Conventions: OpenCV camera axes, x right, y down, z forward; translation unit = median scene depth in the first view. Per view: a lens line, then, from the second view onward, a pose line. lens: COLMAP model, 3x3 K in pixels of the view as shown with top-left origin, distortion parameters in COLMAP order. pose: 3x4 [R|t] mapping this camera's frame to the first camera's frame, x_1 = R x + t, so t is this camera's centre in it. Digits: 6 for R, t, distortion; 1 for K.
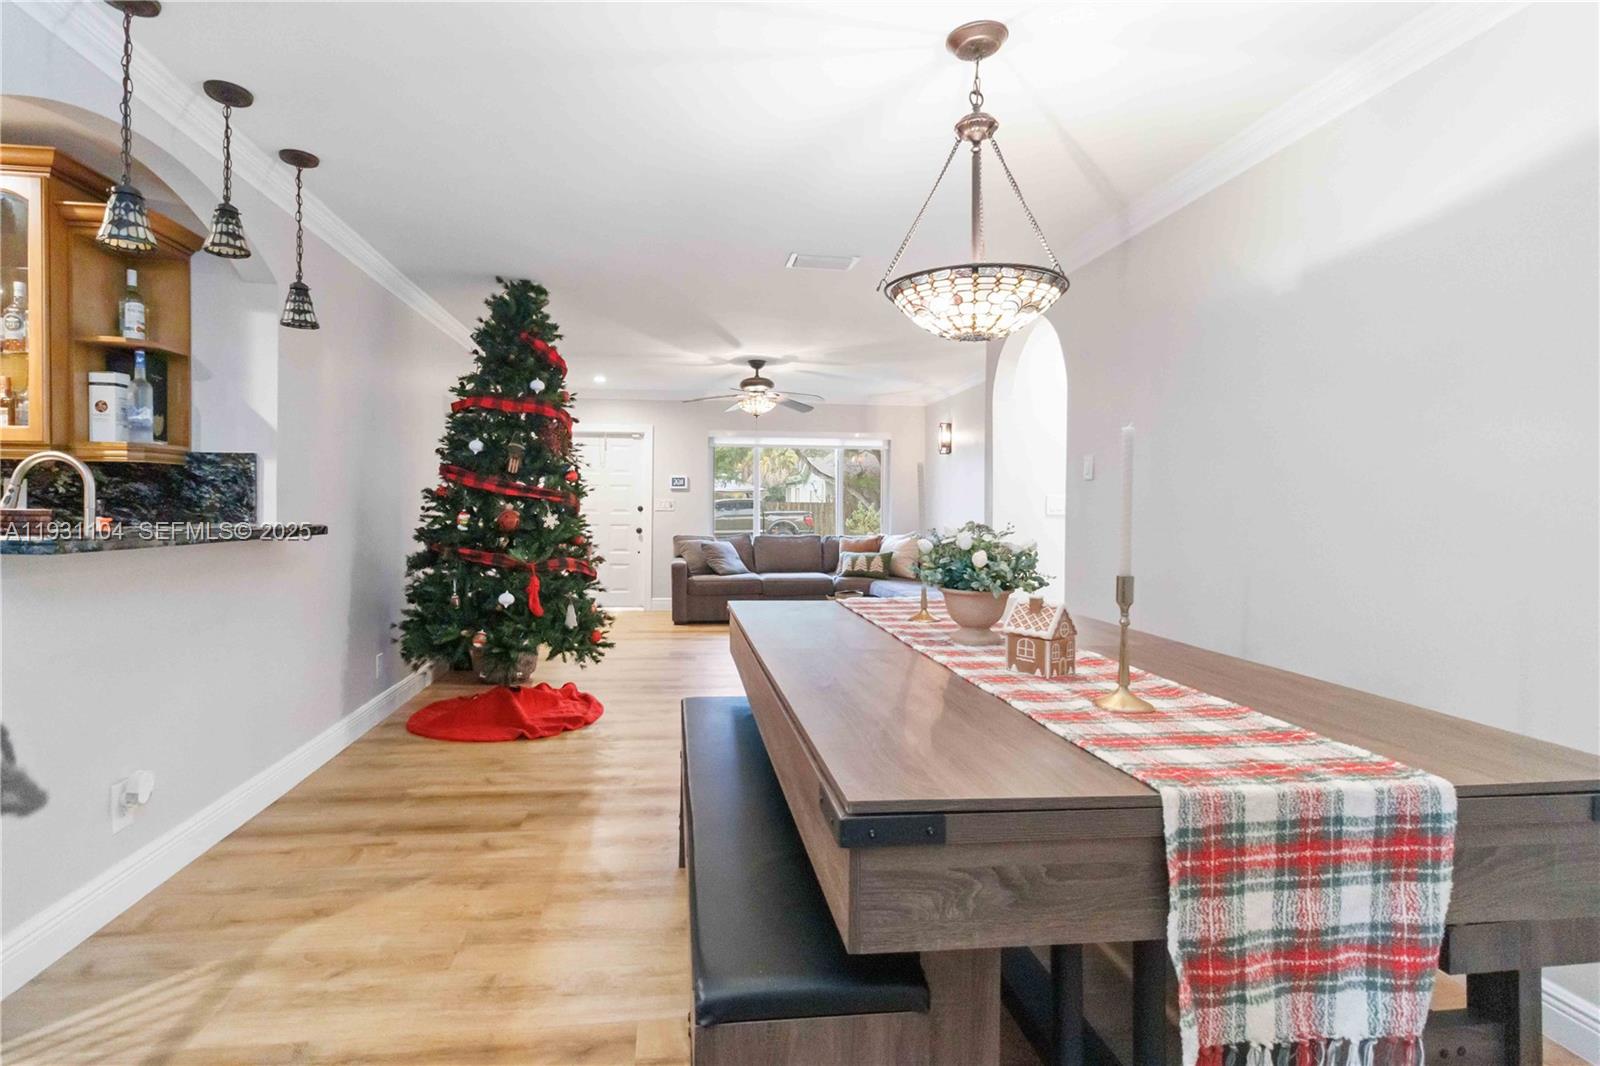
lens RADIAL K [[758.2, 0, 806.0], [0, 758.2, 501.8], [0, 0, 1]] dist [-0.002439, -0.000097]
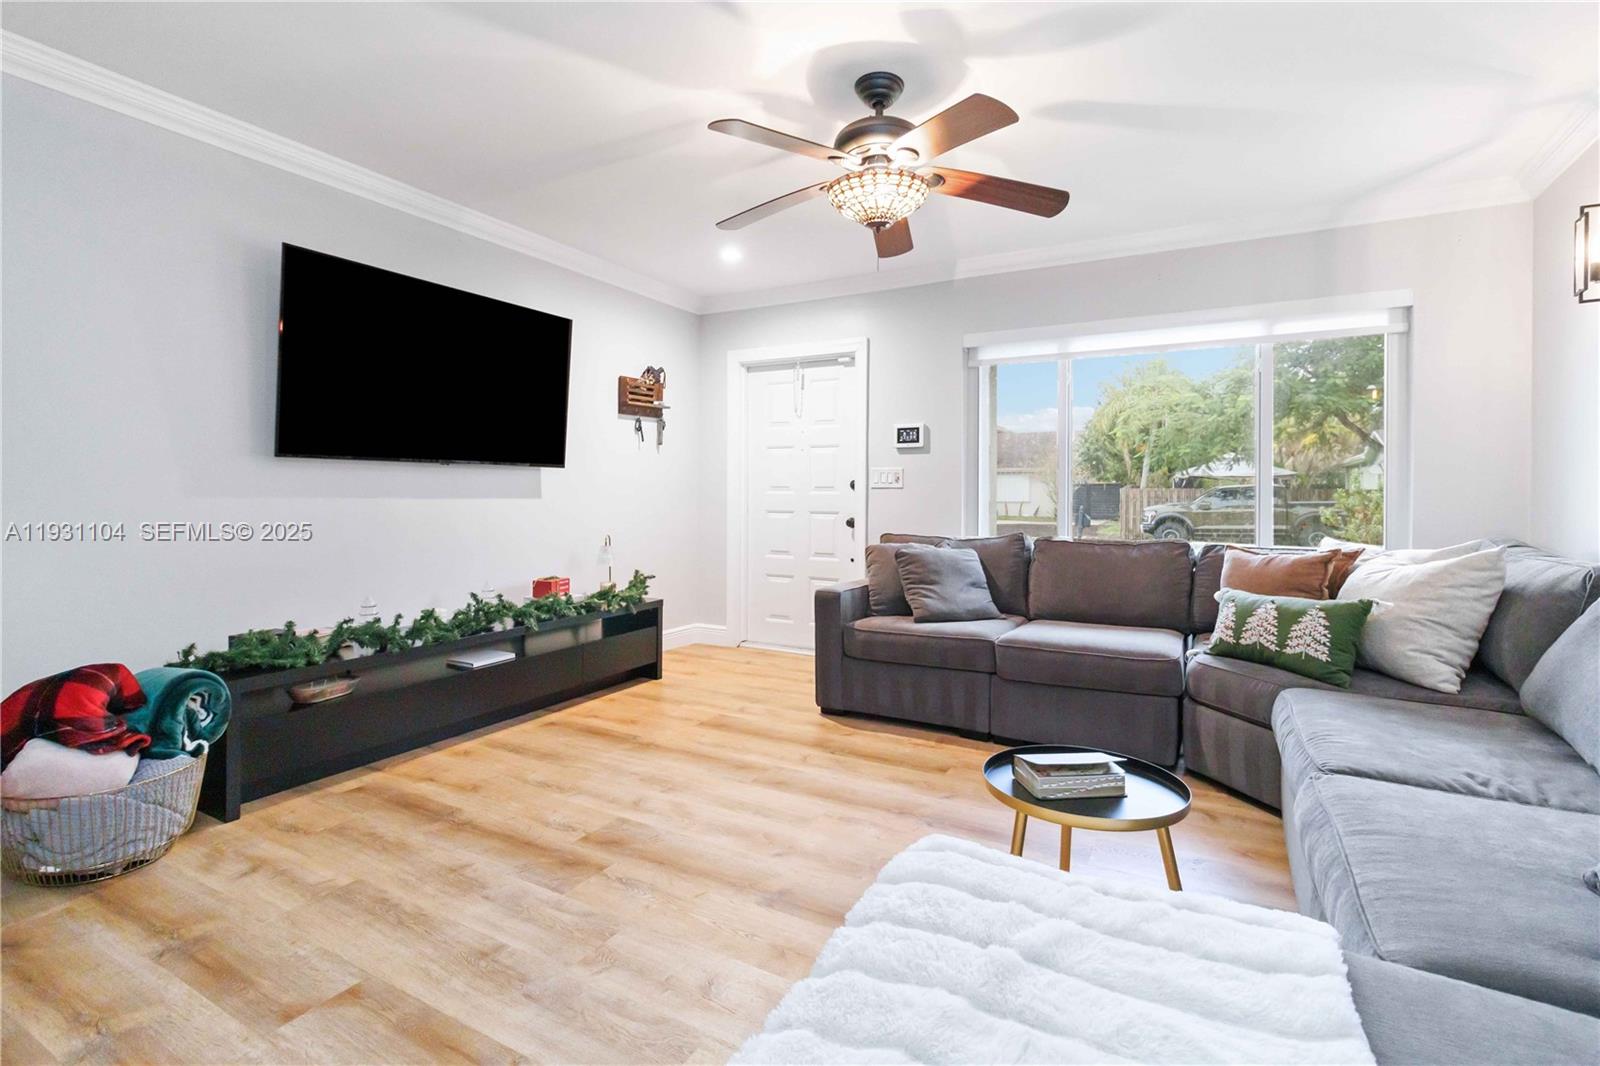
lens RADIAL K [[734.6, 0, 831.1], [0, 734.6, 494.0], [0, 0, 1]] dist [0.000368, 0.000077]
pose [[0.789488, -0.006115, -0.613736, 0.119221], [0.005785, 0.999980, -0.002522, 0.018223], [0.613739, -0.001559, 0.789507, 0.577959]]
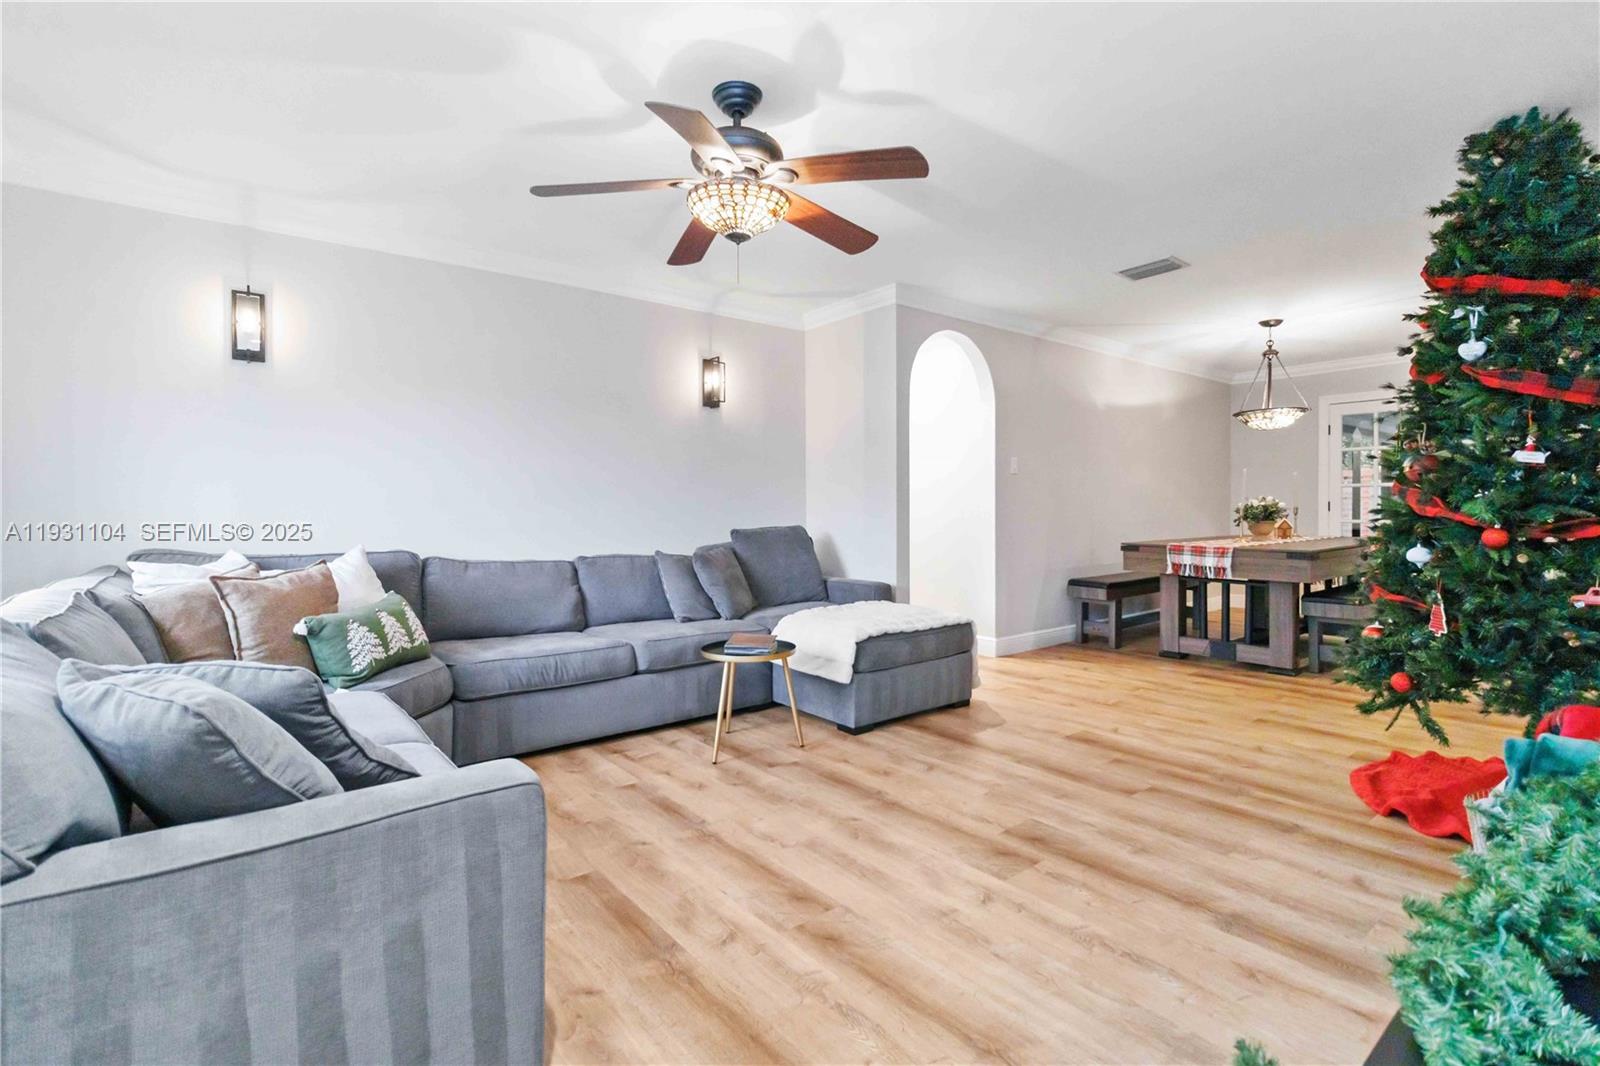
lens RADIAL K [[734.6, 0, 831.1], [0, 734.6, 494.0], [0, 0, 1]] dist [0.000368, 0.000077]
pose [[-0.496545, 0.009049, 0.867964, -0.336930], [-0.004264, 0.999908, -0.012864, 0.015746], [-0.868001, -0.010089, -0.496460, 0.950375]]
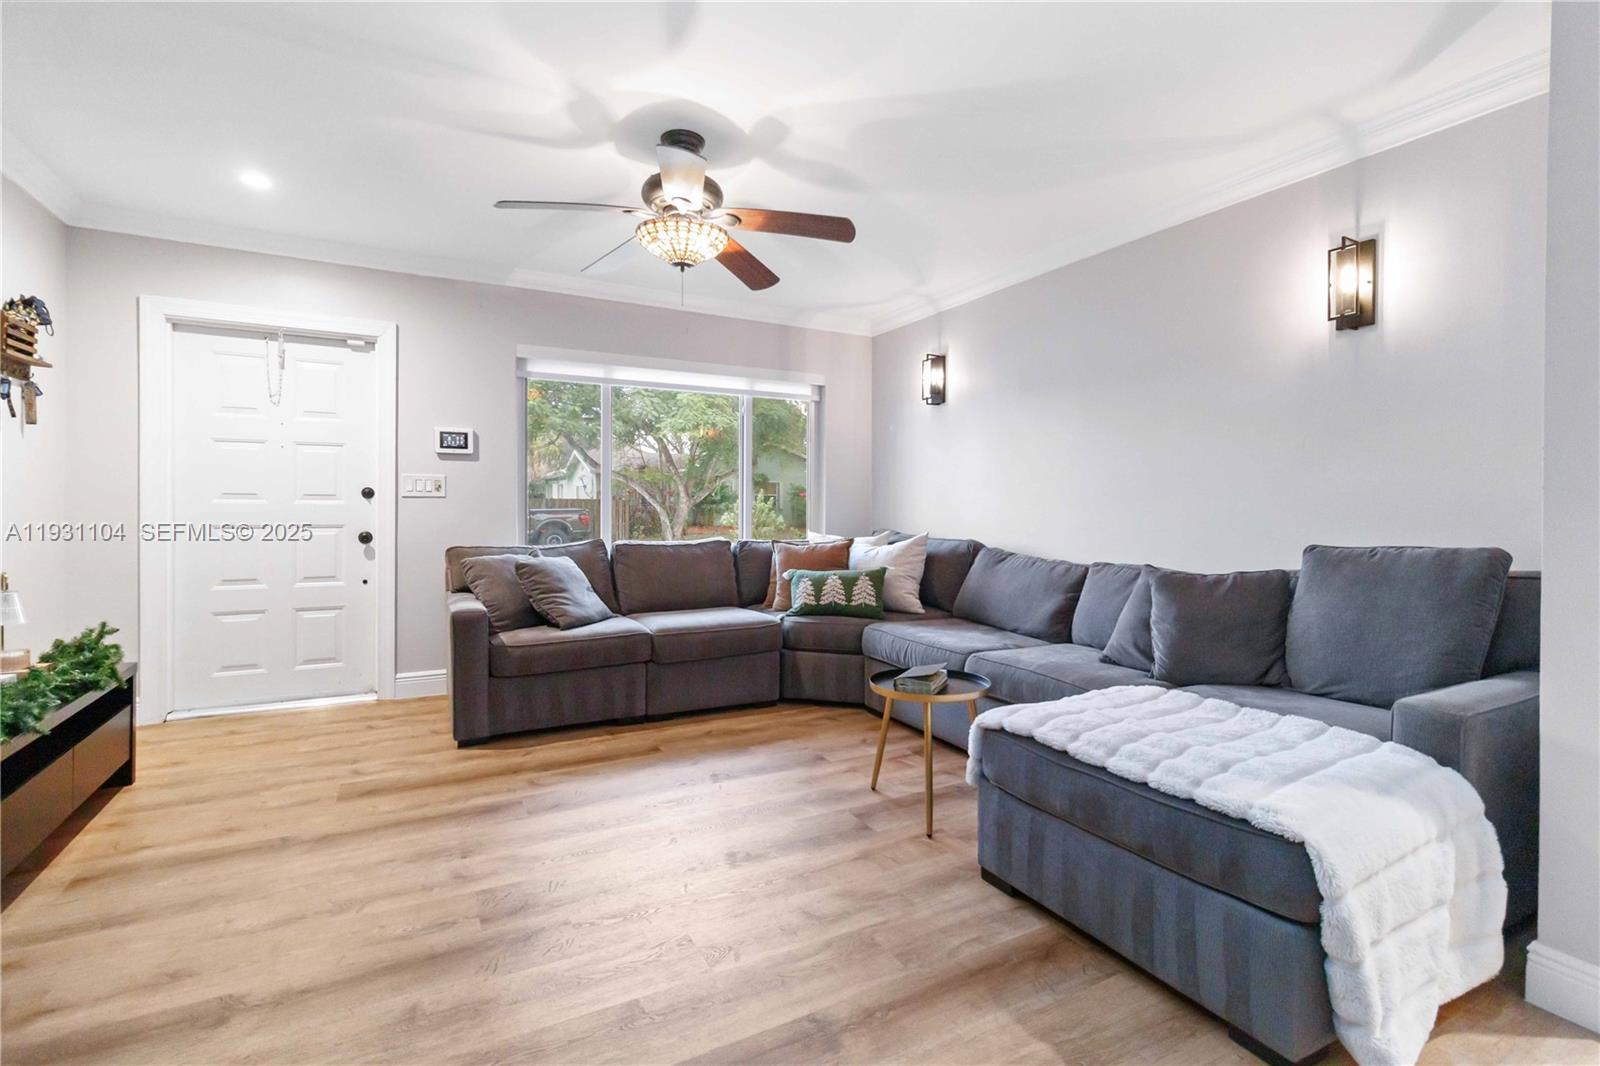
lens RADIAL K [[728.8, 0, 801.1], [0, 728.8, 506.9], [0, 0, 1]] dist [0.000902, -0.000544]
pose [[0.946834, -0.005872, 0.321668, -0.111087], [0.003237, 0.999957, 0.008726, 0.015816], [-0.321705, -0.007221, 0.946812, 0.489994]]
